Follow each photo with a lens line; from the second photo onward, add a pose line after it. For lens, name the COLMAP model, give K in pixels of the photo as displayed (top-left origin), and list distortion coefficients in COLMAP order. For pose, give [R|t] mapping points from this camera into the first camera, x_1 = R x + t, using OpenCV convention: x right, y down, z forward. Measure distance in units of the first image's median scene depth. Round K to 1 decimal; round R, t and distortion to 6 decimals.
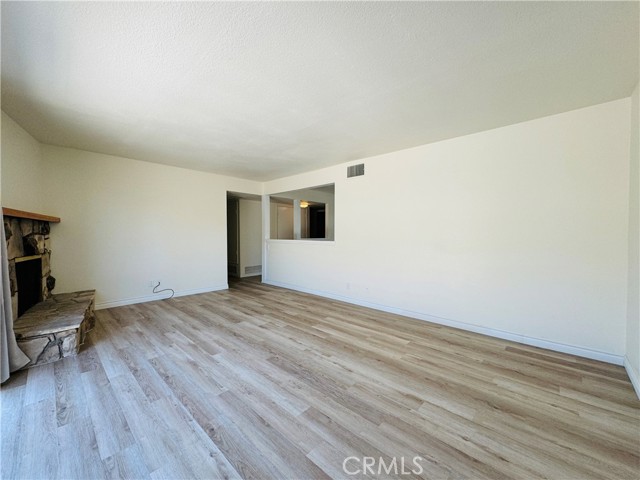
lens RADIAL K [[255.5, 0, 320.0], [0, 255.5, 240.0], [0, 0, 1]] dist [-0.000338, -0.000278]
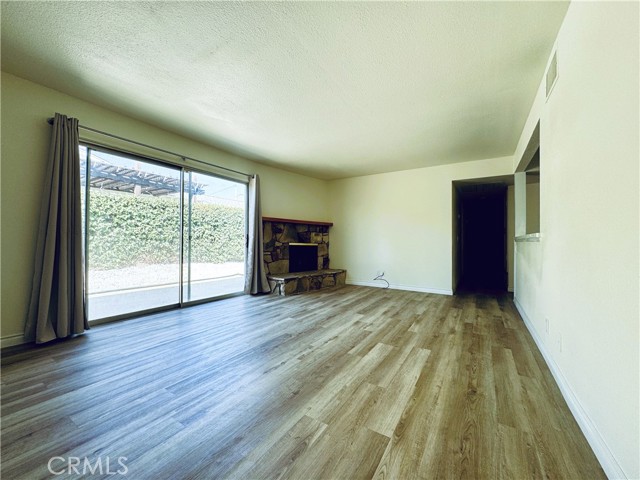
lens RADIAL K [[255.5, 0, 320.0], [0, 255.5, 240.0], [0, 0, 1]] dist [-0.000338, -0.000278]
pose [[0.189062, -0.009594, -0.981918, 0.708523], [-0.033906, 0.999292, -0.016292, 0.063803], [0.981380, 0.036373, 0.188602, 0.727265]]
